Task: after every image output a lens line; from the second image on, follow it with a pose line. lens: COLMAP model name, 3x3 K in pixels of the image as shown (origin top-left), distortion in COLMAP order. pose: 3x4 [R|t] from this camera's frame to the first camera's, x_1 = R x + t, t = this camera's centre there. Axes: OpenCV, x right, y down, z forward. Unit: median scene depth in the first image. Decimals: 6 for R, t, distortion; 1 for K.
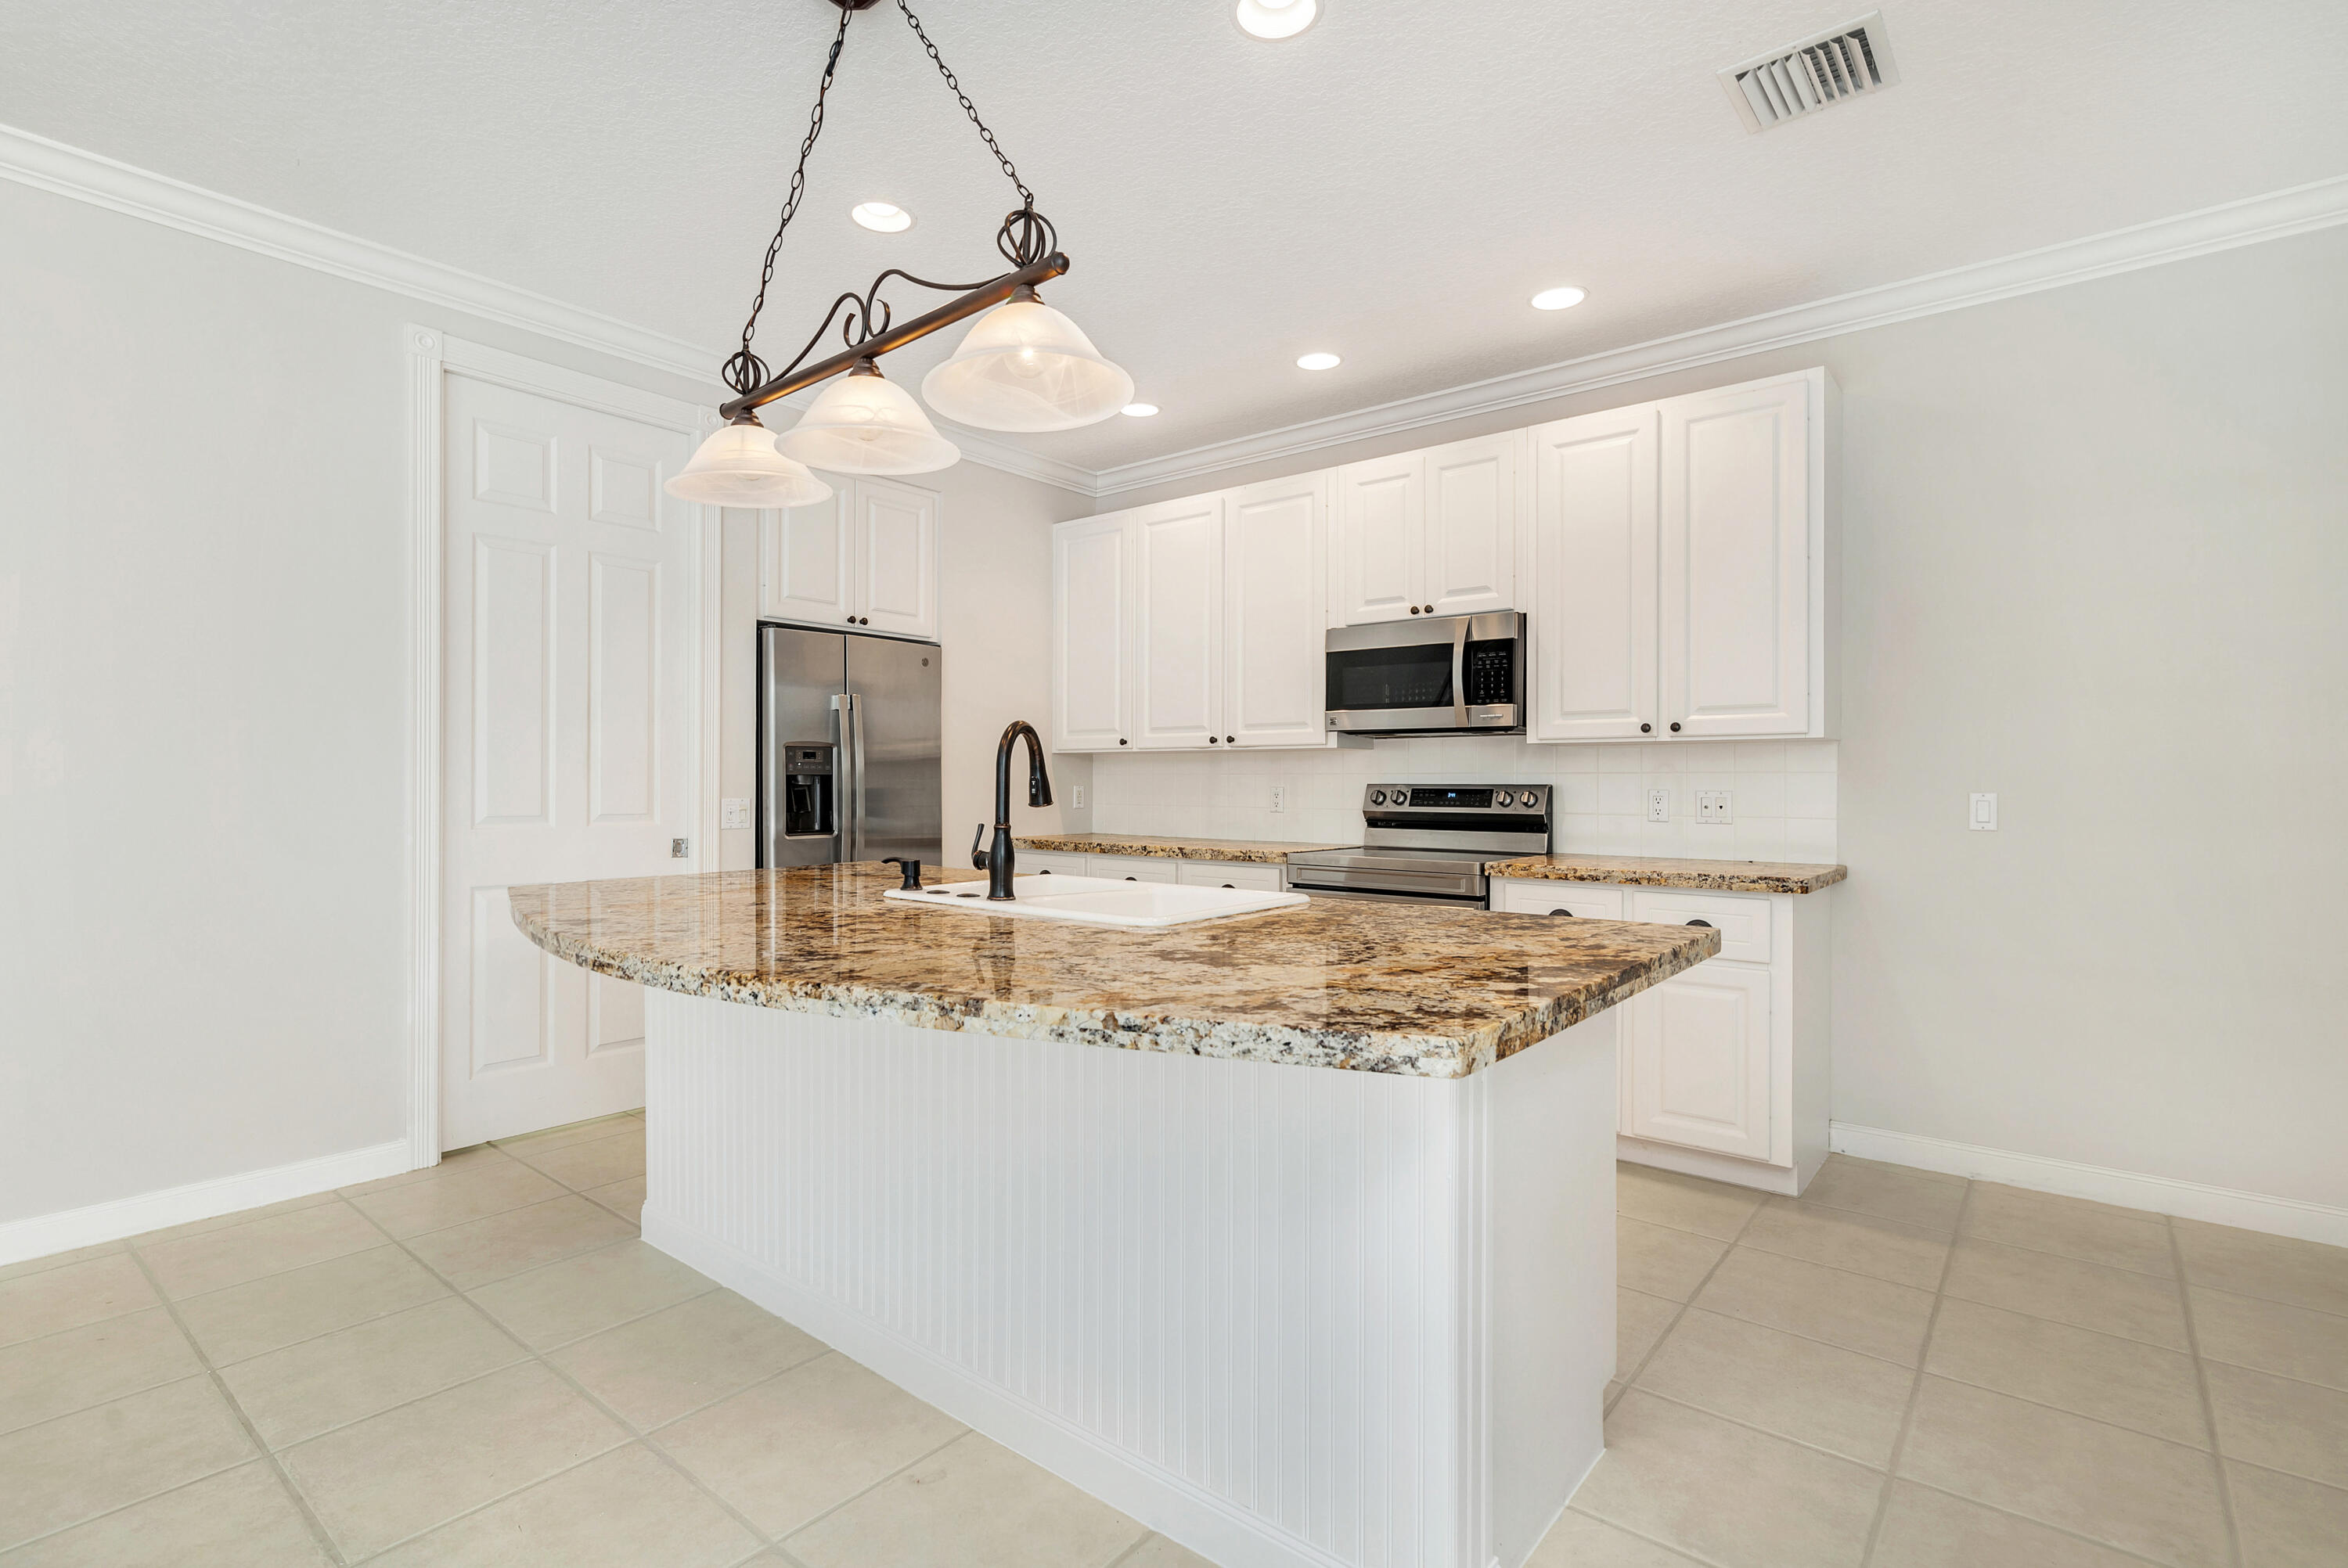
lens RADIAL K [[1099.3, 0, 1174.0], [0, 1099.3, 784.0], [0, 0, 1]] dist [0.000777, 0.000411]
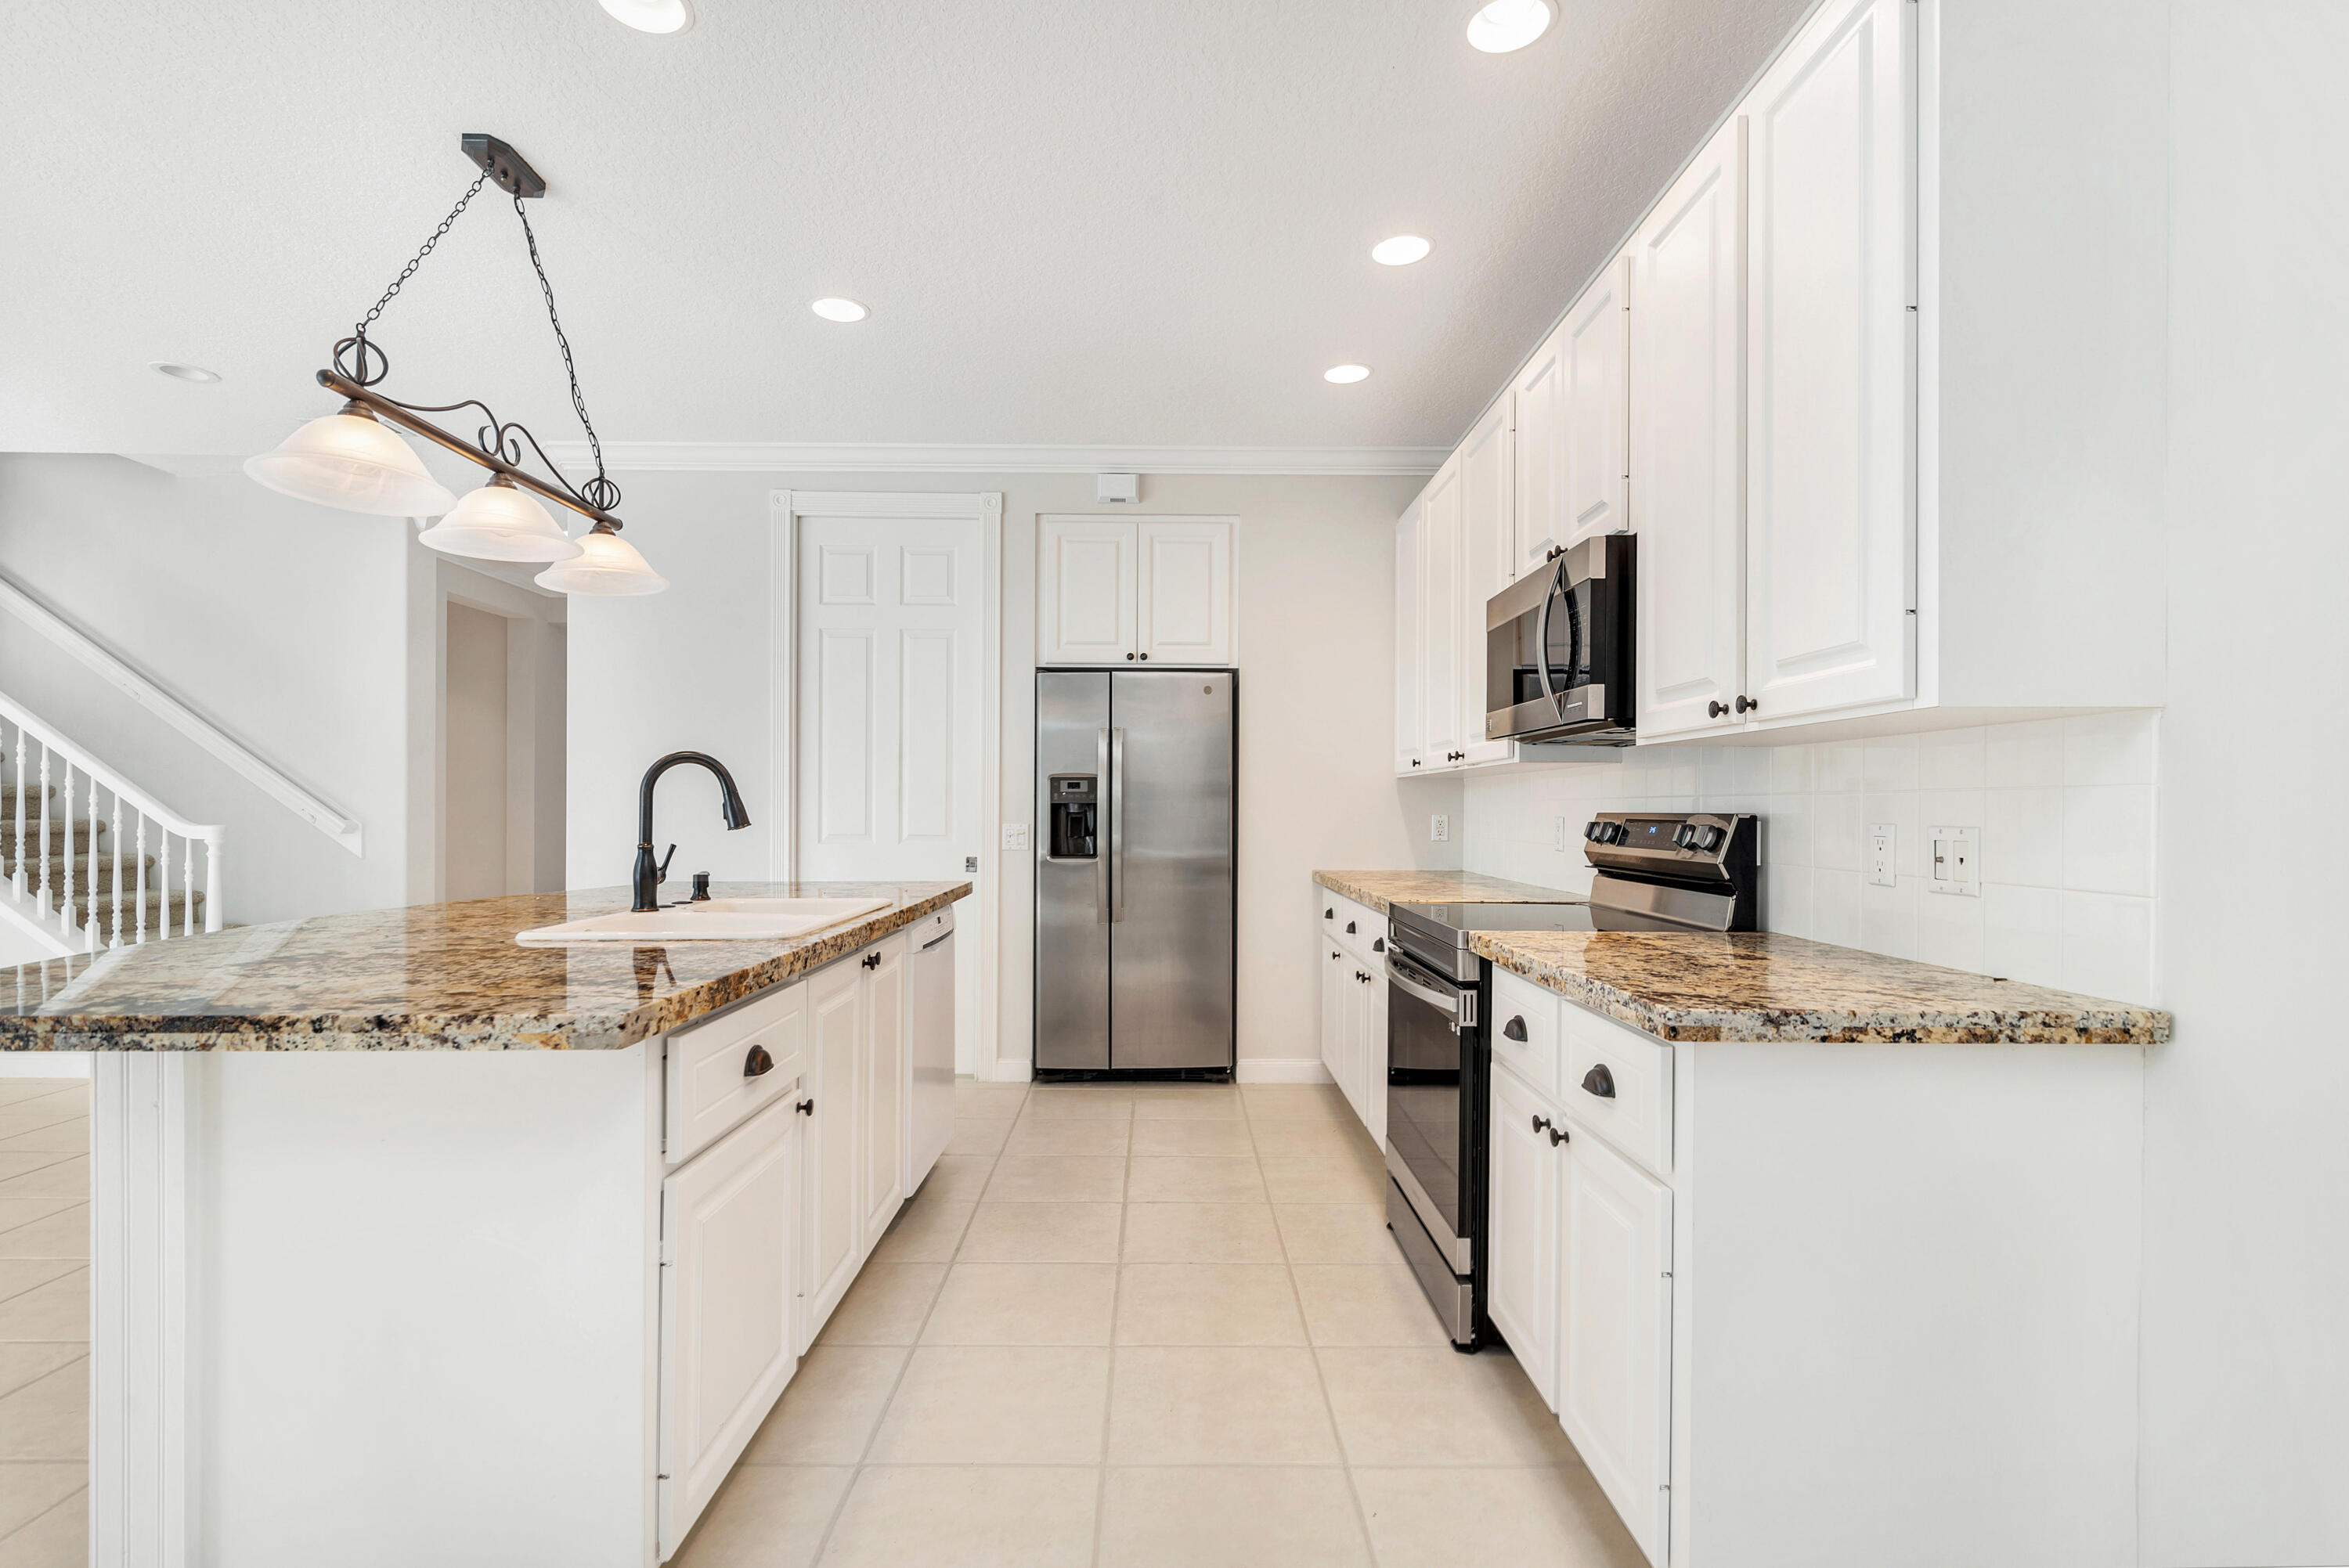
lens RADIAL K [[1080.0, 0, 1177.1], [0, 1080.0, 809.9], [0, 0, 1]] dist [0.000529, 0.000067]
pose [[0.646506, 0.000486, -0.762909, 0.559751], [-0.003607, 0.999991, -0.002419, 0.000782], [0.762900, 0.004315, 0.646502, 0.382178]]
